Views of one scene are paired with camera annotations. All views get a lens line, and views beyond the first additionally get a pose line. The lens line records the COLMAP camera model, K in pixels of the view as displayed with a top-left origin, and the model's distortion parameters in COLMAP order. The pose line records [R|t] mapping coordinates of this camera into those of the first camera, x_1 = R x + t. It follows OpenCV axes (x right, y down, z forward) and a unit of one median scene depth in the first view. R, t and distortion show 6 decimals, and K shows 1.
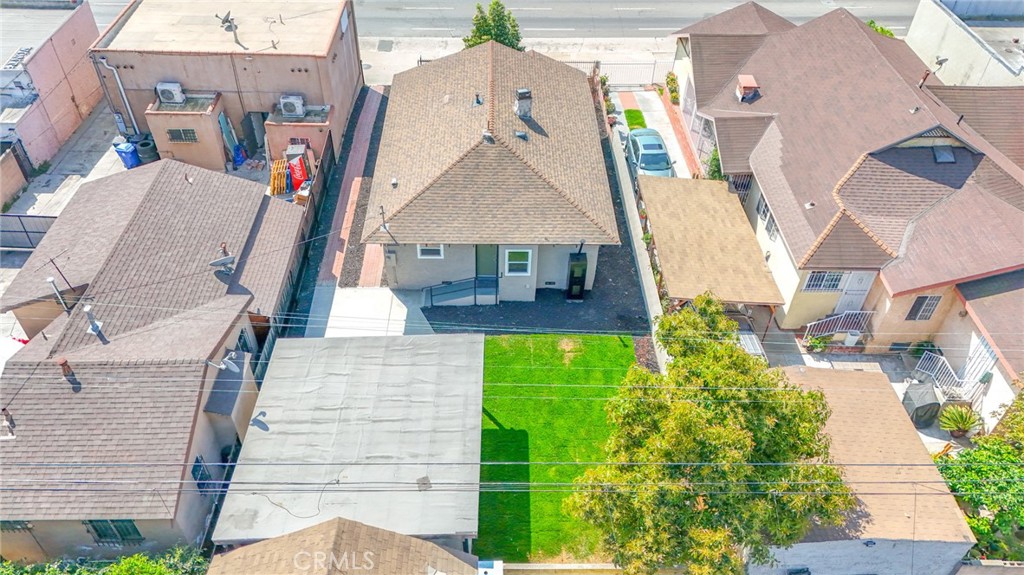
lens RADIAL K [[748.7, 0, 510.8], [0, 748.7, 287.5], [0, 0, 1]] dist [0.085798, -0.074597]
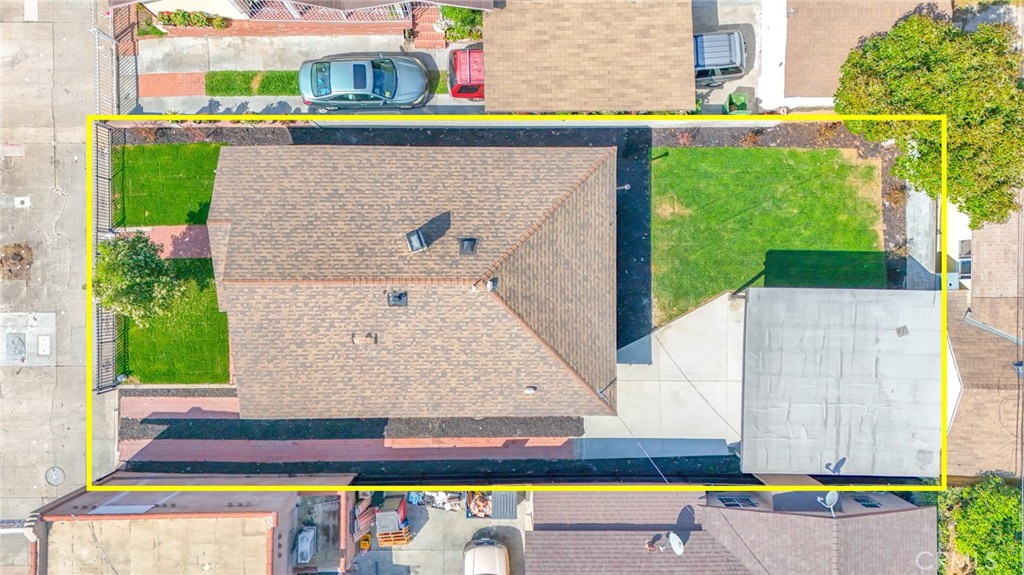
lens RADIAL K [[748.7, 0, 510.8], [0, 748.7, 287.5], [0, 0, 1]] dist [0.085798, -0.074597]
pose [[0.016499, -0.999517, -0.026342, -0.009923], [0.659033, -0.008941, 0.752061, -0.805477], [-0.751933, -0.029769, 0.658567, 0.426266]]
